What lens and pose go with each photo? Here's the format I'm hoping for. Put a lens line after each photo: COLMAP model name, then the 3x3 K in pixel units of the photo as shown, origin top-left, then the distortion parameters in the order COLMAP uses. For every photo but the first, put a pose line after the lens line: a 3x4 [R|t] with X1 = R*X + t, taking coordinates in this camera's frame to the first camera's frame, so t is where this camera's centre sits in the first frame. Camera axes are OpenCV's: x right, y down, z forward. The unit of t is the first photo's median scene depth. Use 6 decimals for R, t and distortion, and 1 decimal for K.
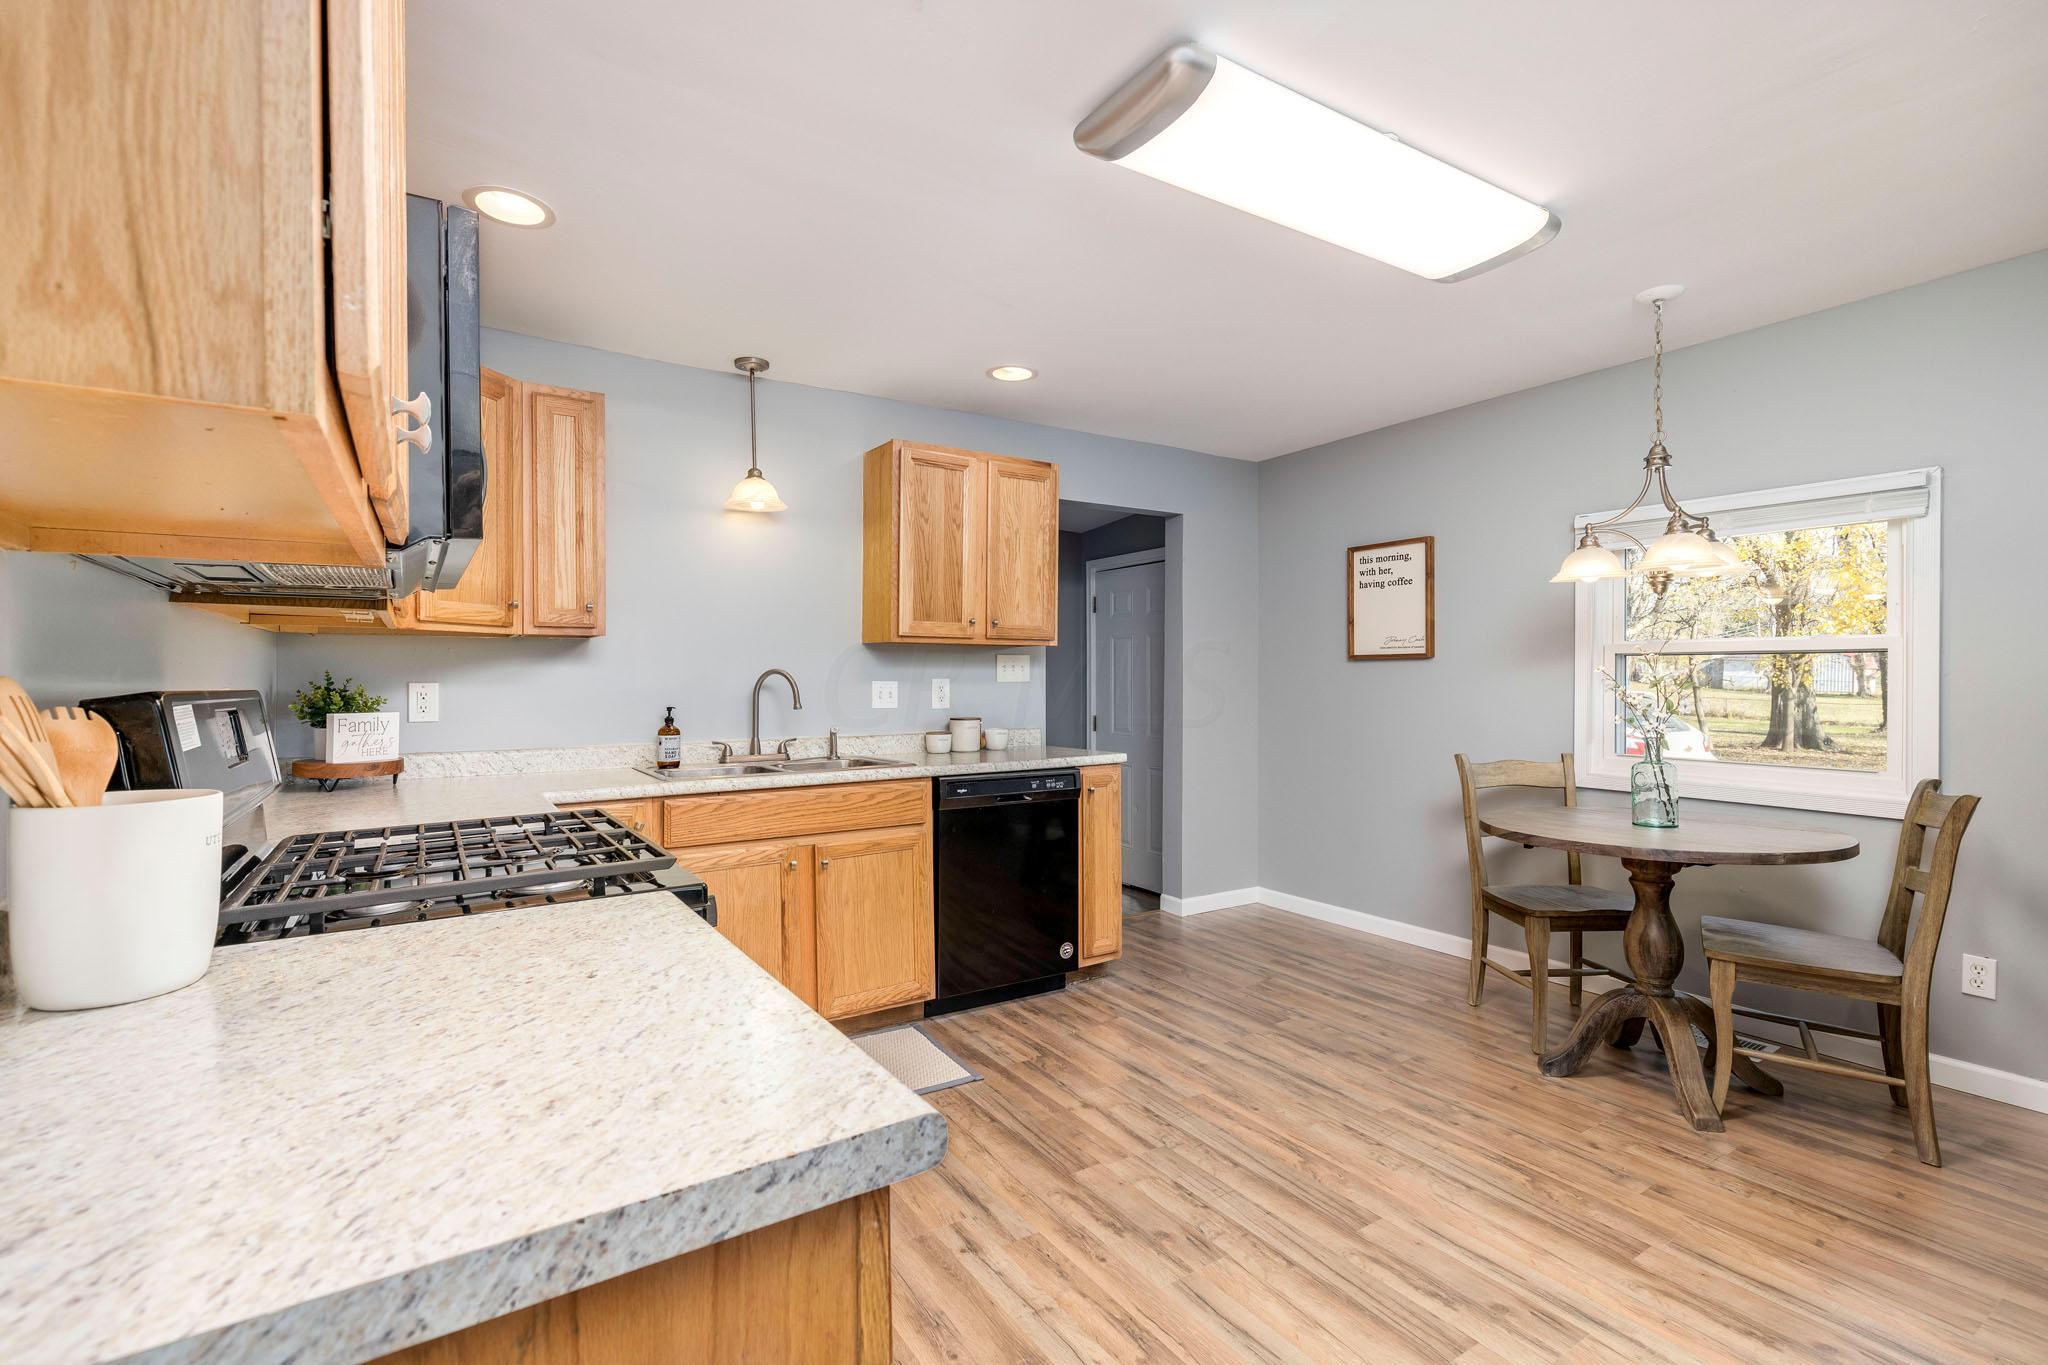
lens RADIAL K [[913.9, 0, 1023.8], [0, 913.9, 676.9], [0, 0, 1]] dist [0.003067, -0.000273]
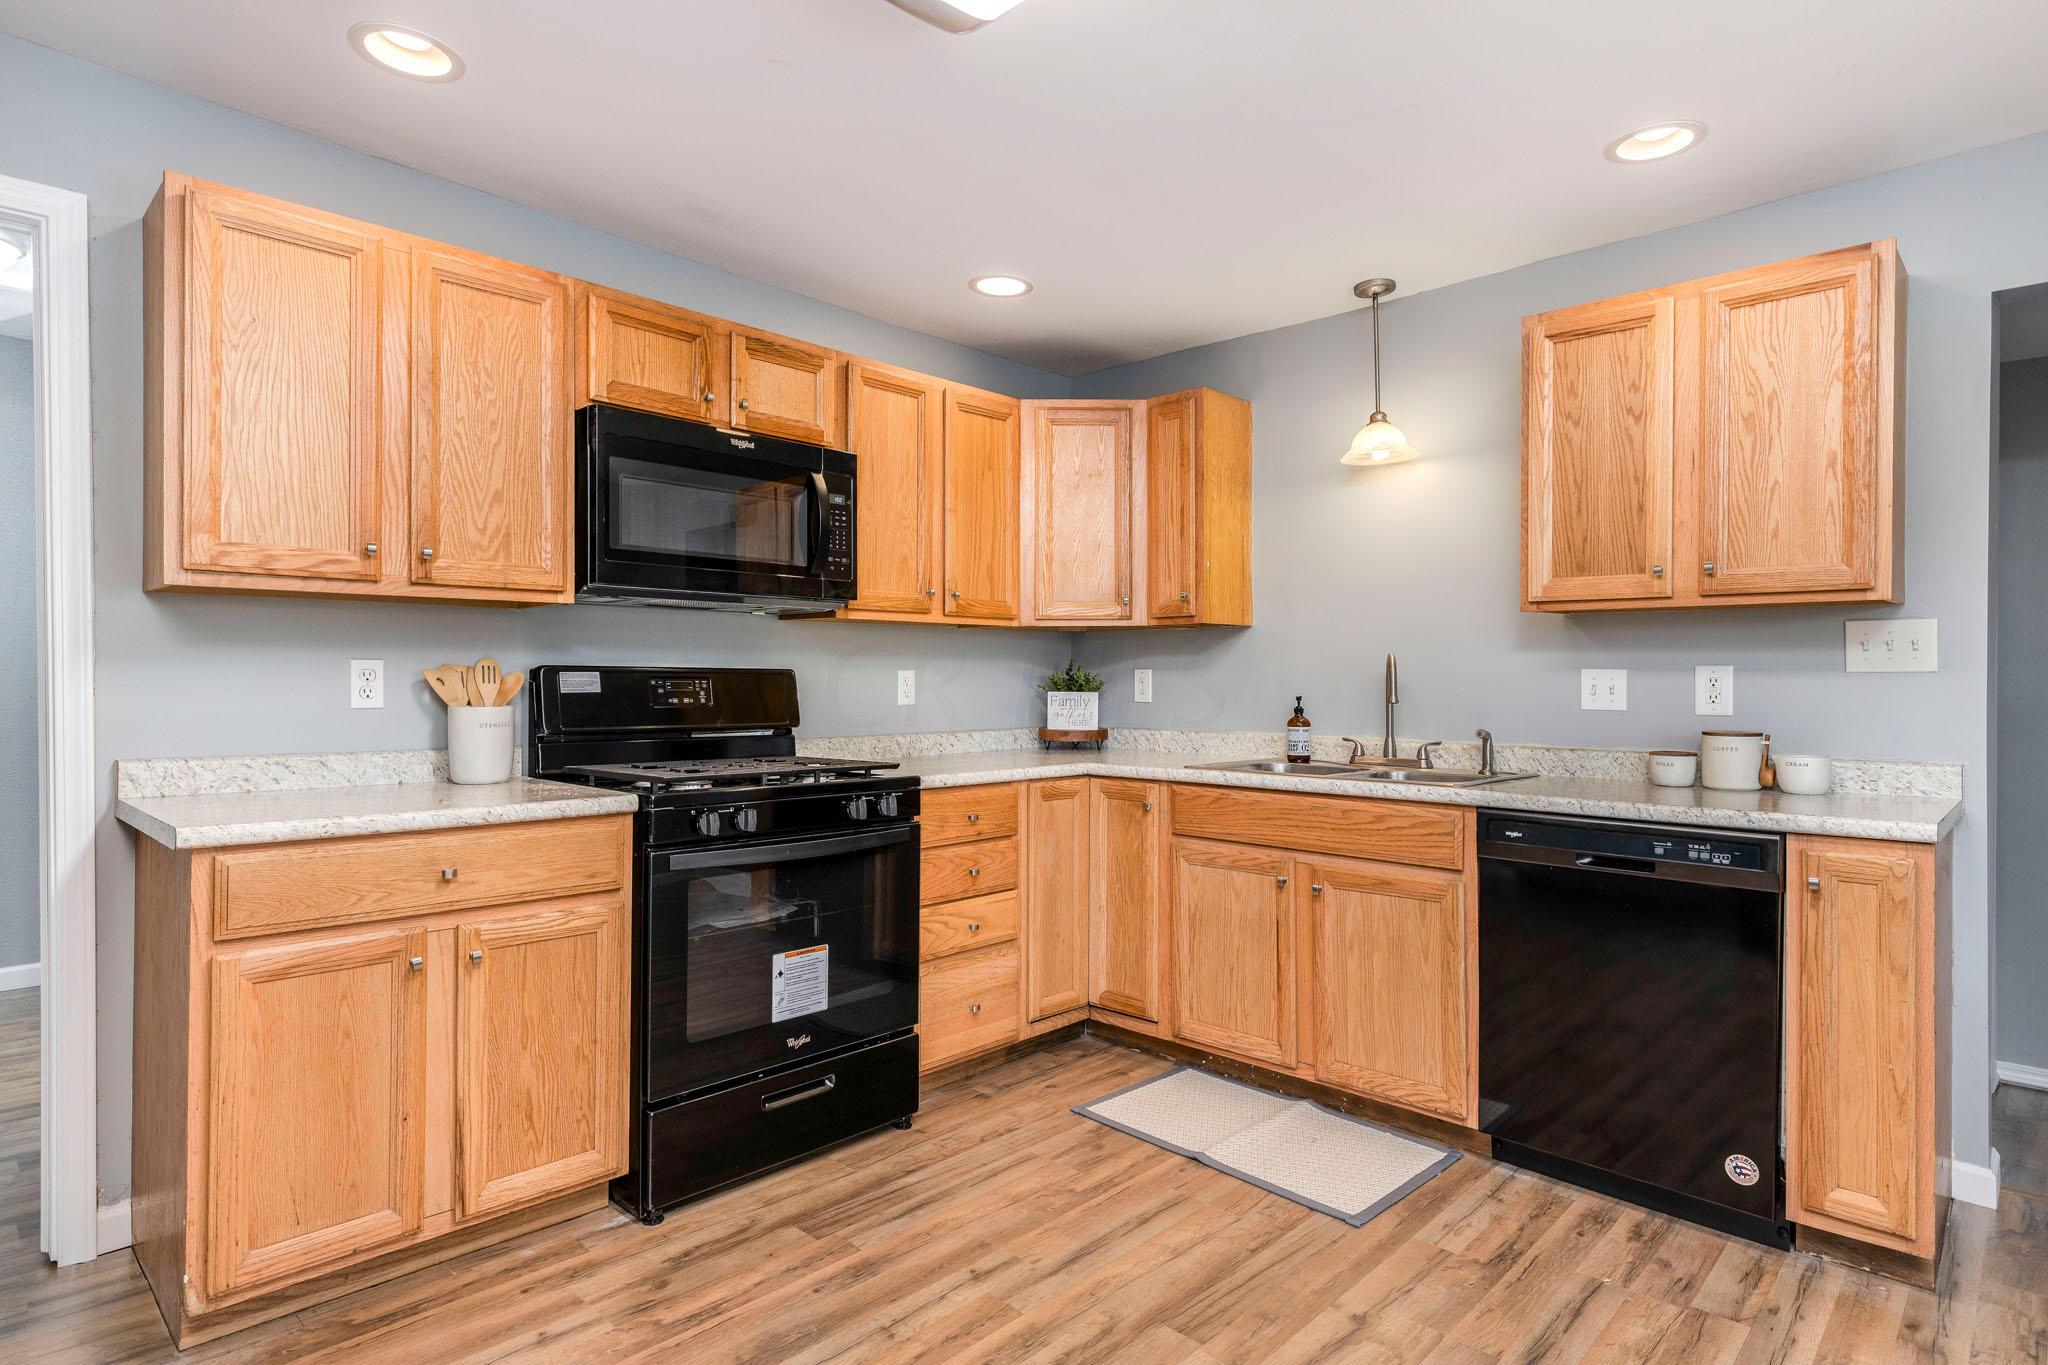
lens RADIAL K [[1084.0, 0, 1026.5], [0, 1084.0, 677.2], [0, 0, 1]] dist [-0.002385, 0.000009]
pose [[0.228469, 0.004655, -0.973540, 0.634006], [-0.004802, 0.999982, 0.003655, 0.011377], [0.973539, 0.003840, 0.228488, 0.498233]]
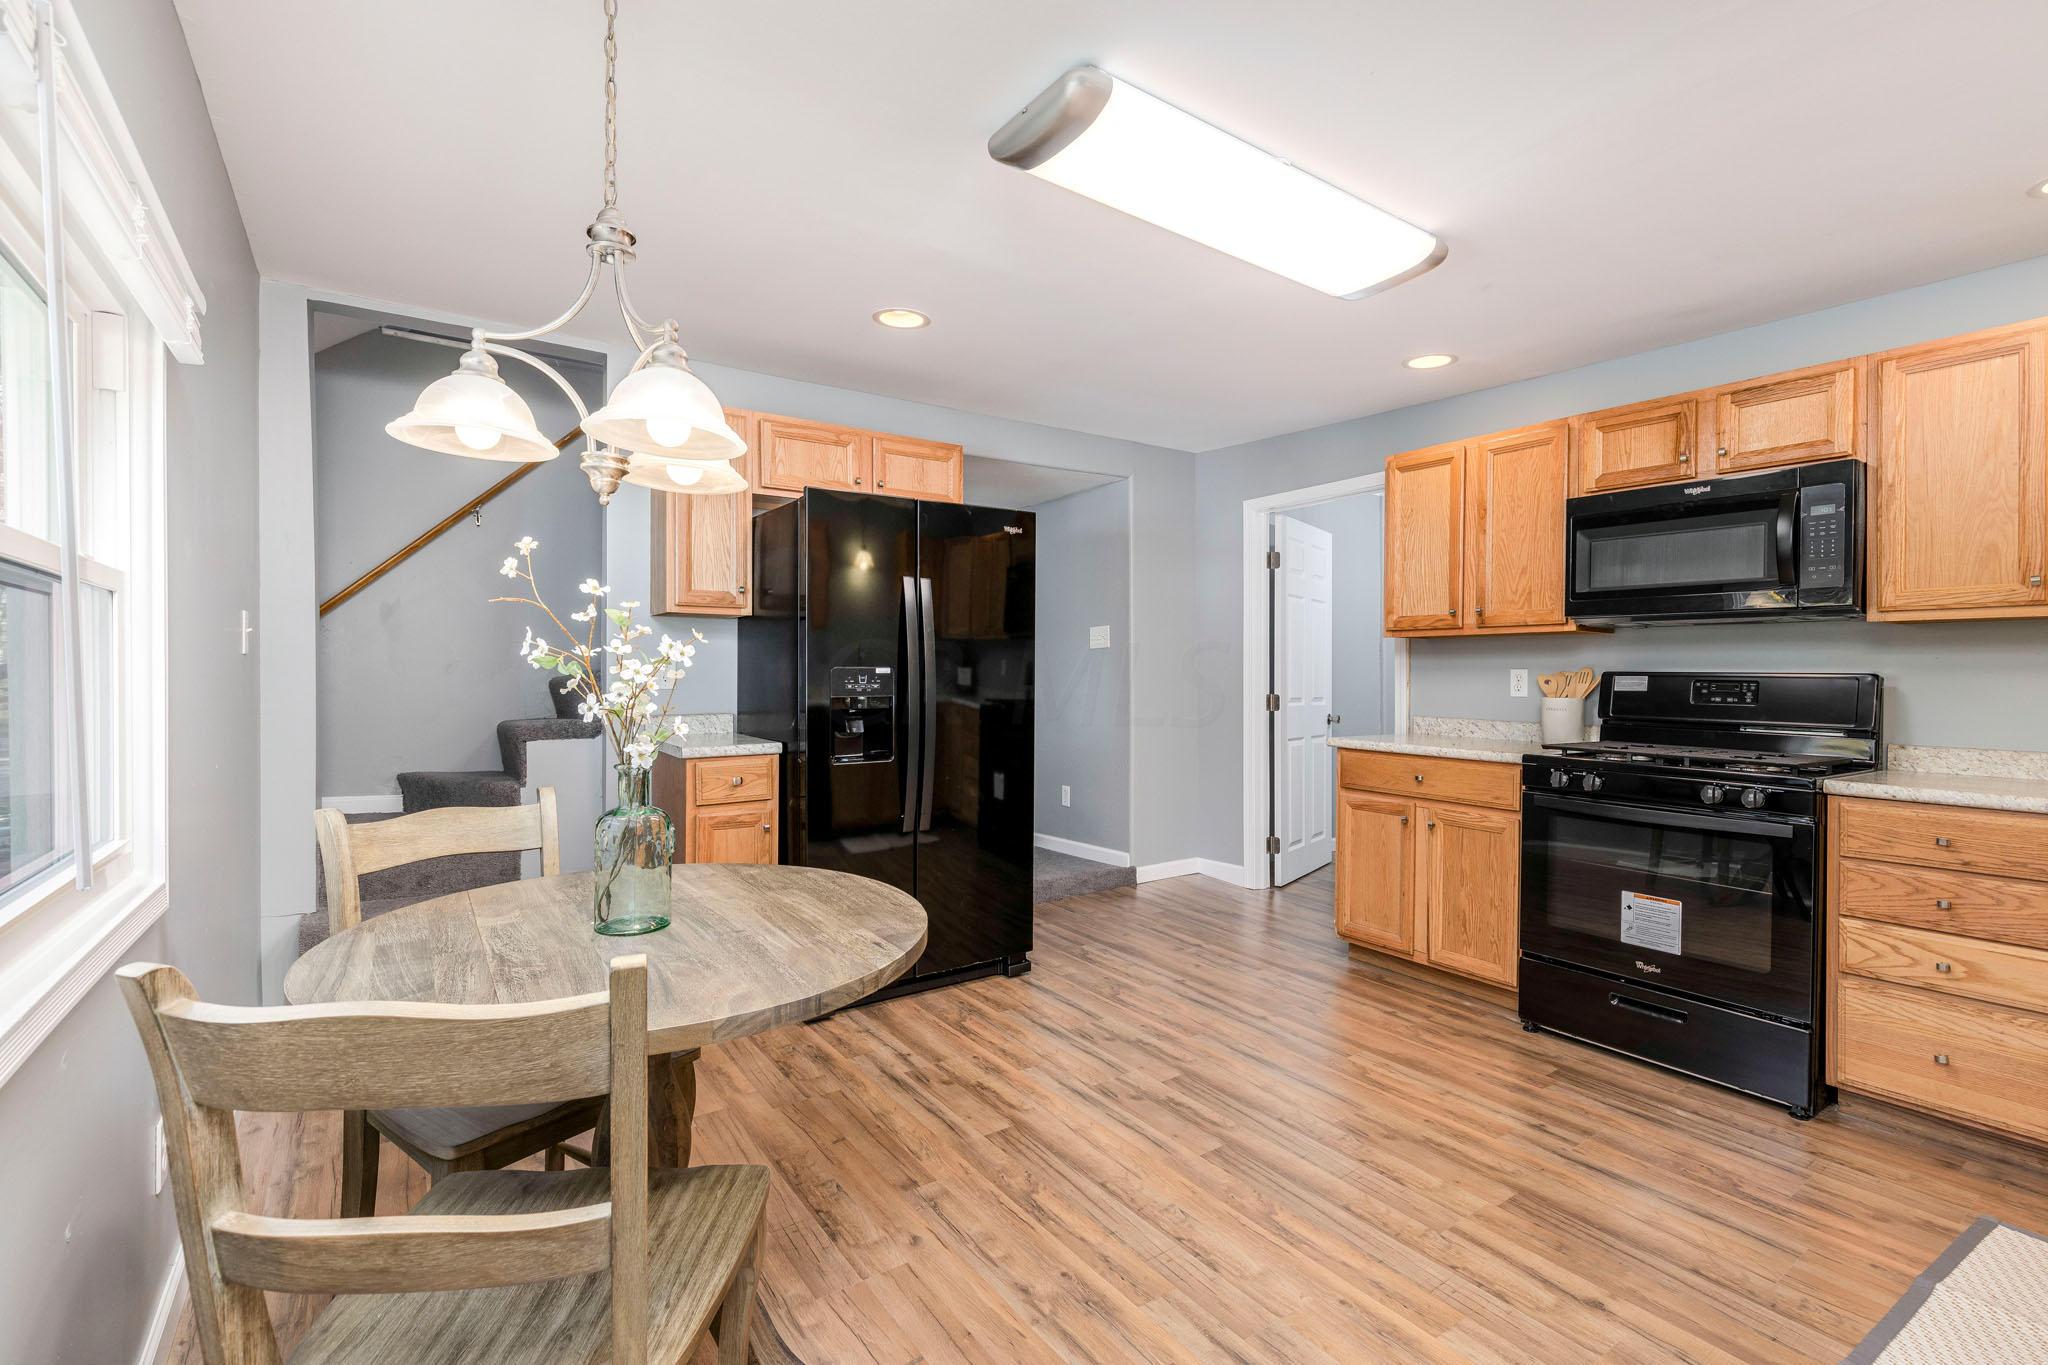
lens RADIAL K [[913.9, 0, 1026.5], [0, 913.9, 682.7], [0, 0, 1]] dist [0.003067, -0.000273]
pose [[-0.999204, -0.002048, -0.039840, 0.425776], [-0.002503, 0.999932, 0.011386, 0.009462], [0.039814, 0.011477, -0.999141, 1.374858]]
